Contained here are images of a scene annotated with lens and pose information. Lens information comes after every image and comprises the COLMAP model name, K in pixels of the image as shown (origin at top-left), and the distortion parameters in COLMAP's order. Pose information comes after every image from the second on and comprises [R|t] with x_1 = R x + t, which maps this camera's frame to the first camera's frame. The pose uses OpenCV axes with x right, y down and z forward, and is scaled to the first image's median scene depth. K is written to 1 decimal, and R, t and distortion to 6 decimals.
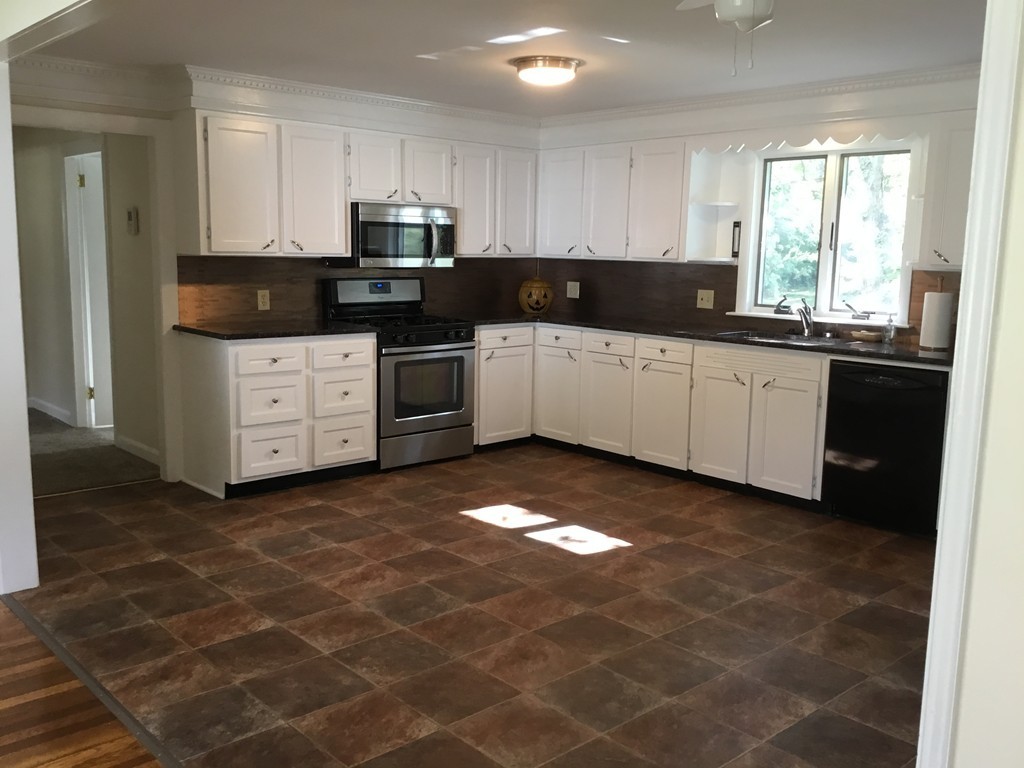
lens RADIAL K [[924.8, 0, 514.4], [0, 924.8, 386.2], [0, 0, 1]] dist [0.091291, -0.143224]
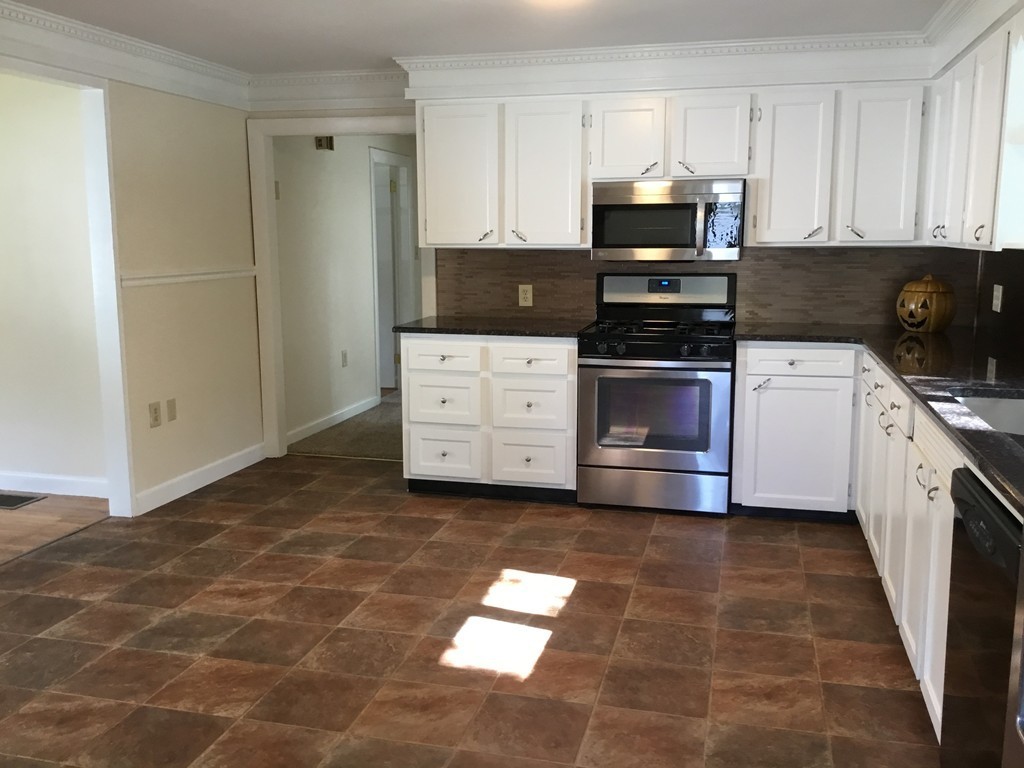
lens RADIAL K [[924.8, 0, 507.0], [0, 924.8, 376.3], [0, 0, 1]] dist [0.091291, -0.143224]
pose [[0.546002, 0.104957, -0.831183, 0.540465], [-0.116411, 0.992002, 0.048794, -0.060186], [0.829657, 0.070117, 0.553853, 0.519553]]
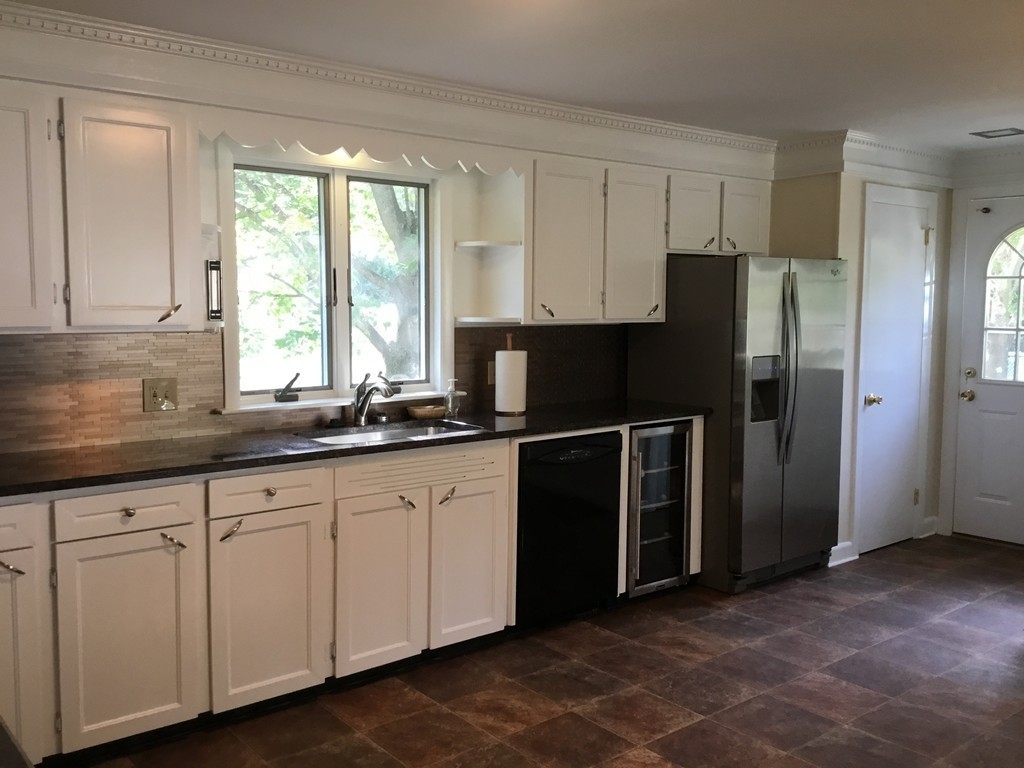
lens RADIAL K [[924.8, 0, 505.1], [0, 924.8, 386.6], [0, 0, 1]] dist [0.091291, -0.143224]
pose [[0.055021, -0.111051, 0.992290, -0.397514], [0.149279, 0.983541, 0.101795, -0.144799], [-0.987263, 0.142527, 0.070693, 0.873492]]
